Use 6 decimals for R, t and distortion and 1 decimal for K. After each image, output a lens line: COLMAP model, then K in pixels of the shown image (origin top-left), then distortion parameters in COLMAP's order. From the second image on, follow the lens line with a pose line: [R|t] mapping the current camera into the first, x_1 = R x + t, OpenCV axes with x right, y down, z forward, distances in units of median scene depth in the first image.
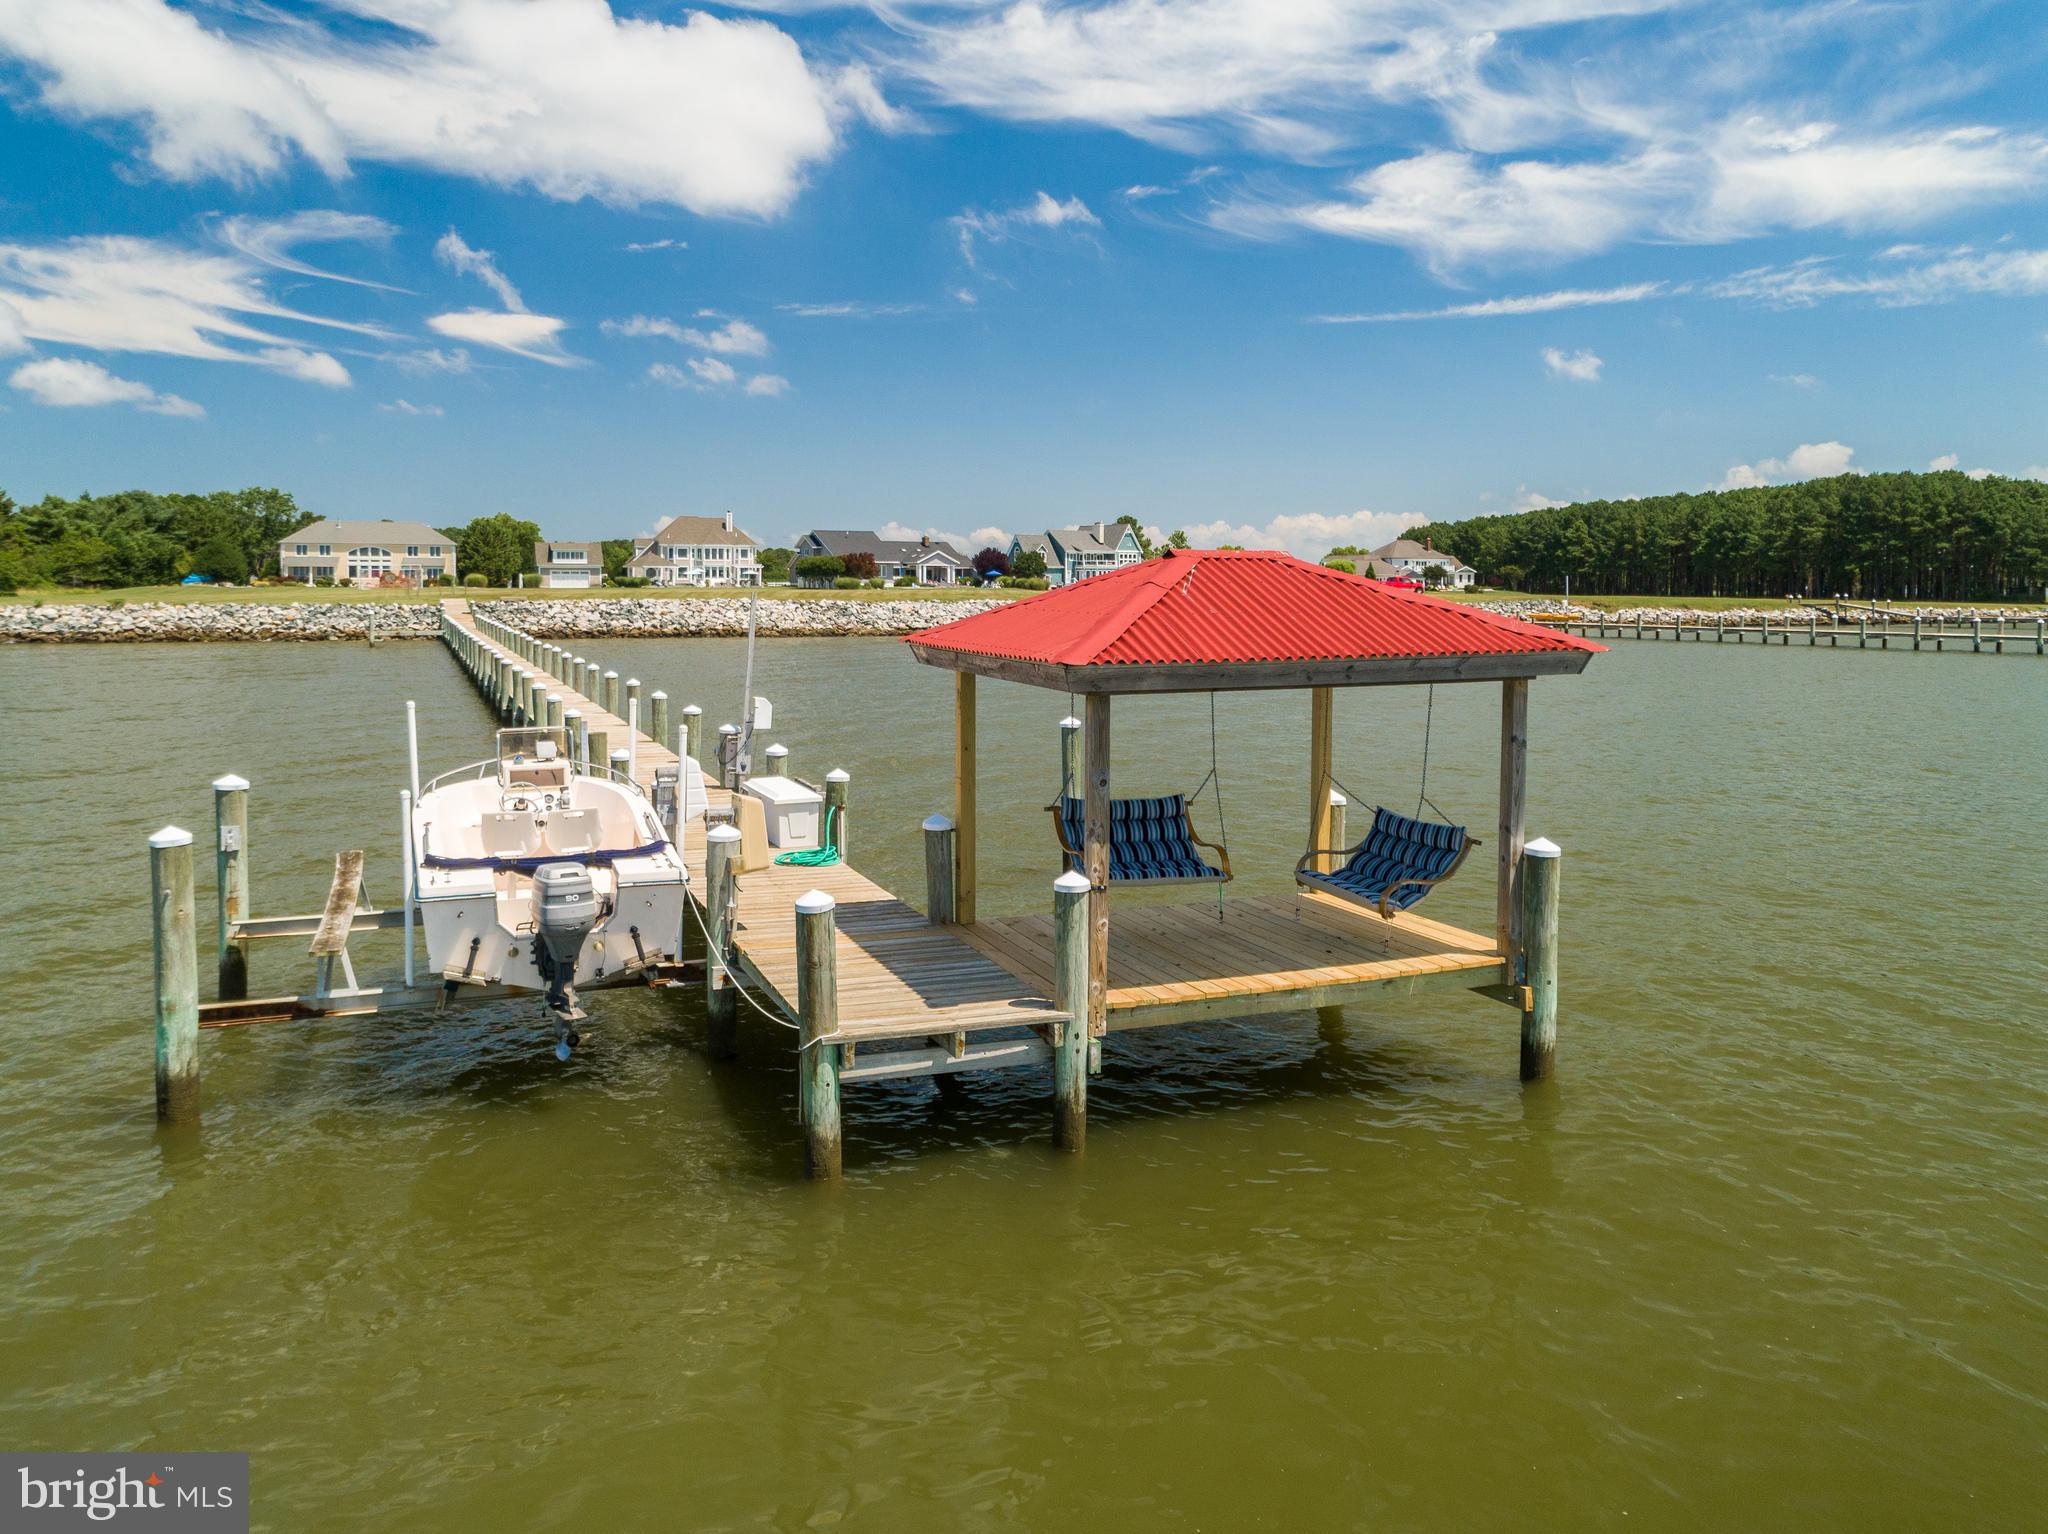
lens RADIAL K [[1572.7, 0, 1047.7], [0, 1572.7, 638.0], [0, 0, 1]] dist [0.008060, 0.008976]
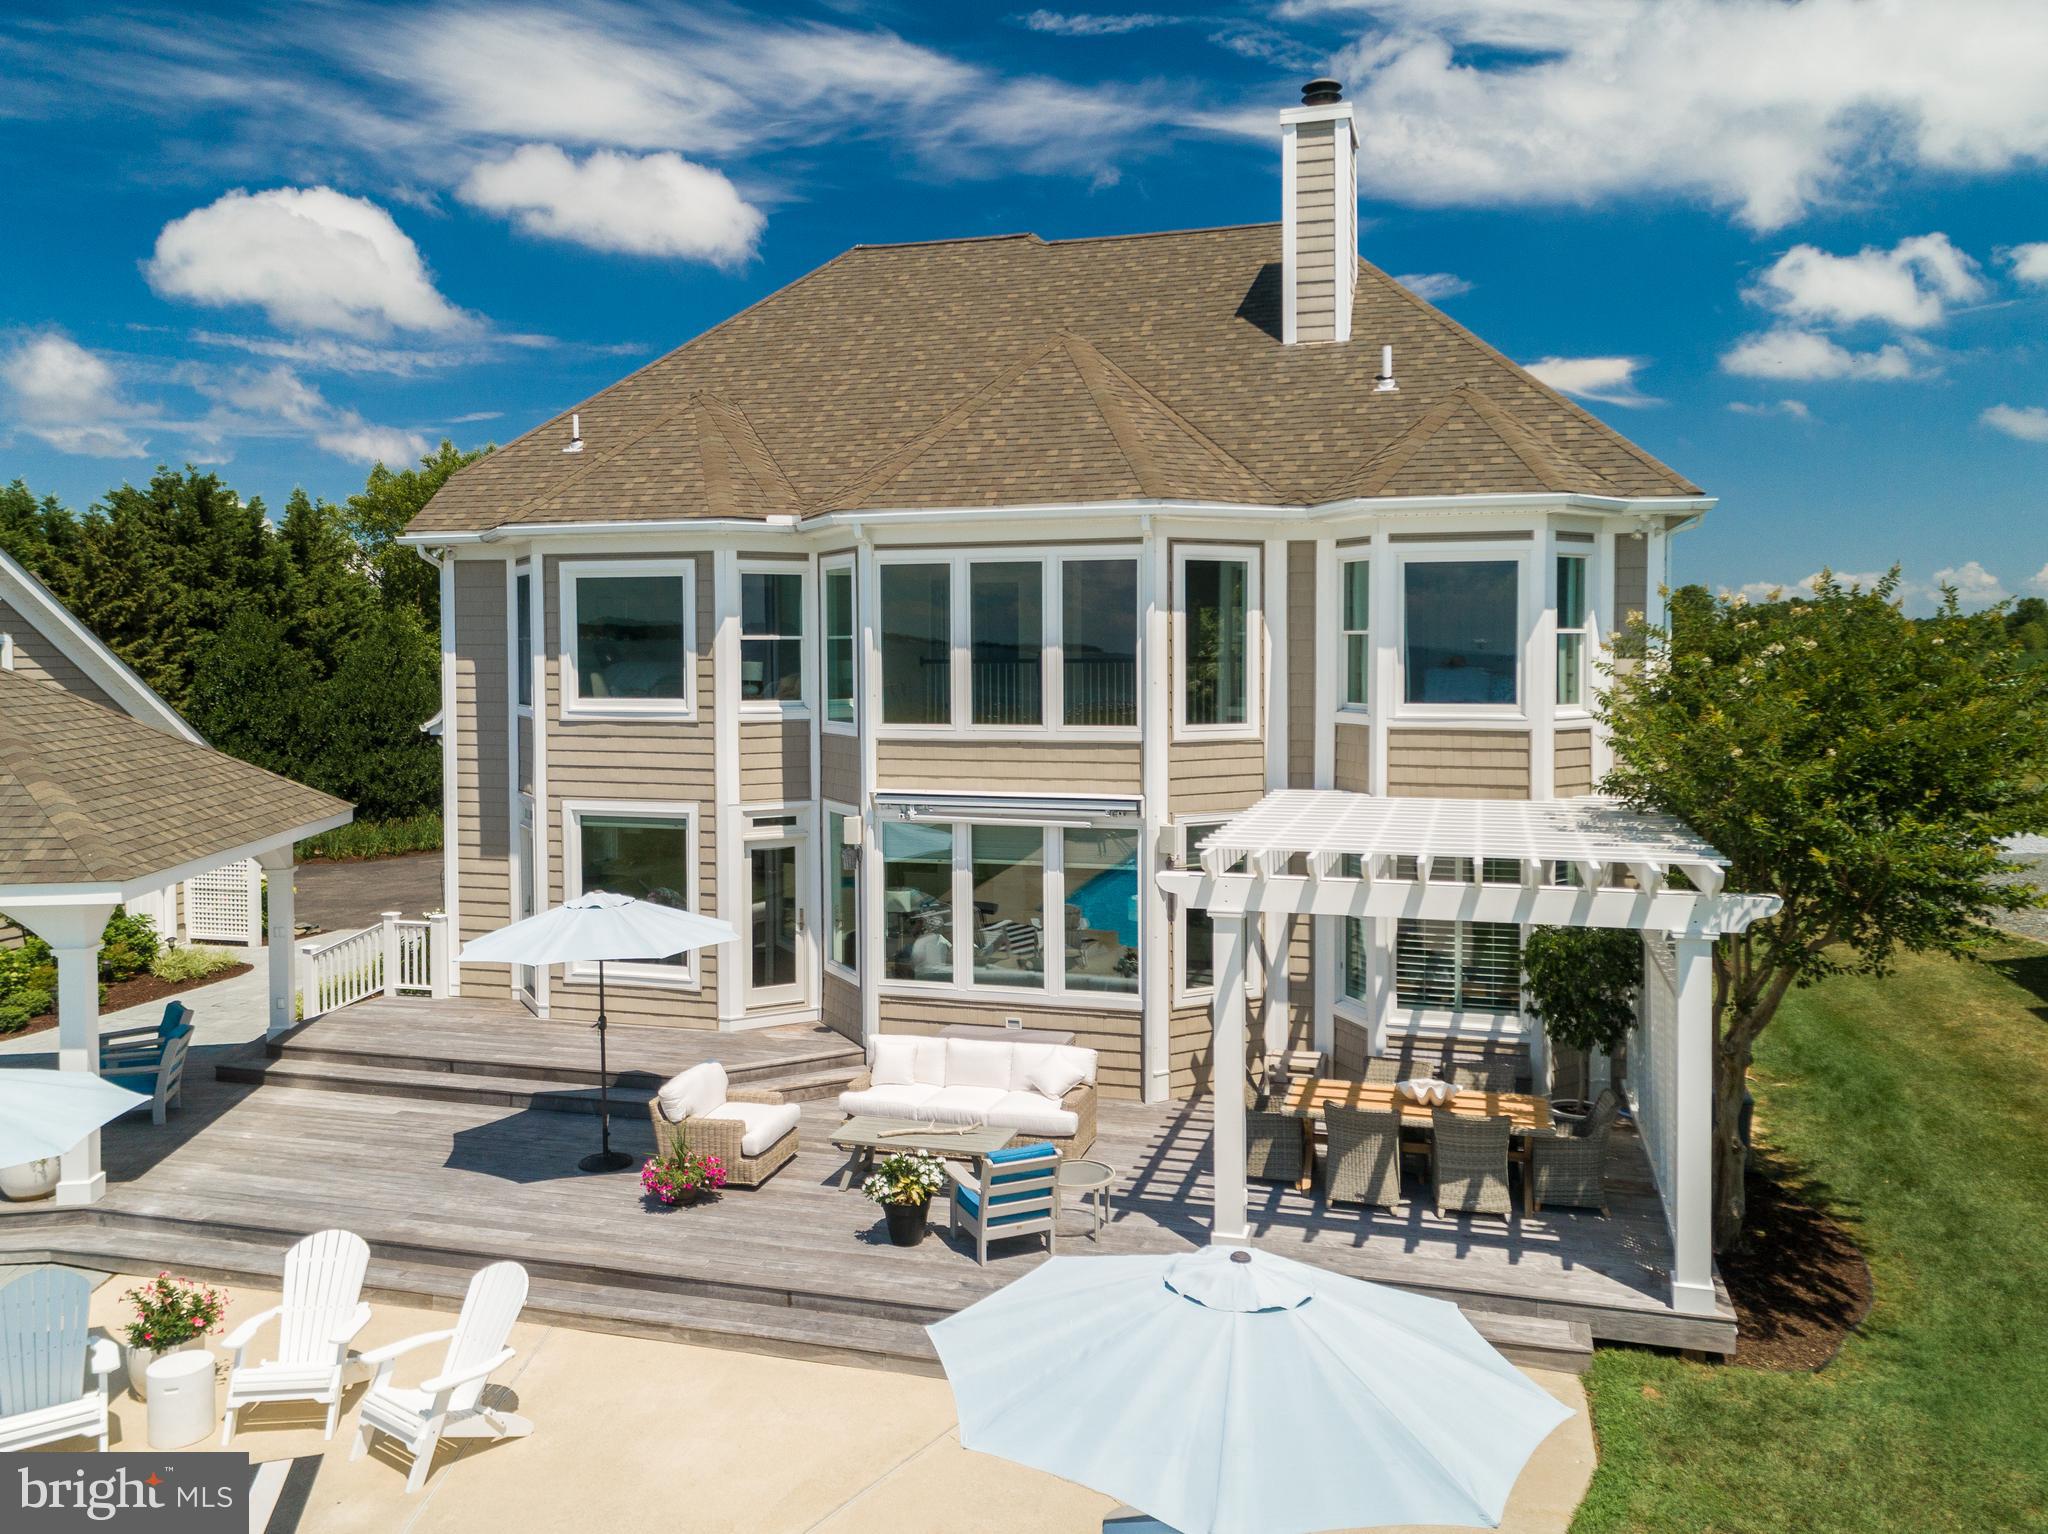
lens RADIAL K [[1530.7, 0, 1020.2], [0, 1530.7, 693.7], [0, 0, 1]] dist [0.027611, 0.001669]
pose [[0.766914, 0.010885, -0.641657, -0.167466], [-0.014563, 0.999894, -0.000443, -0.051256], [0.641584, 0.009685, 0.766991, 0.950445]]
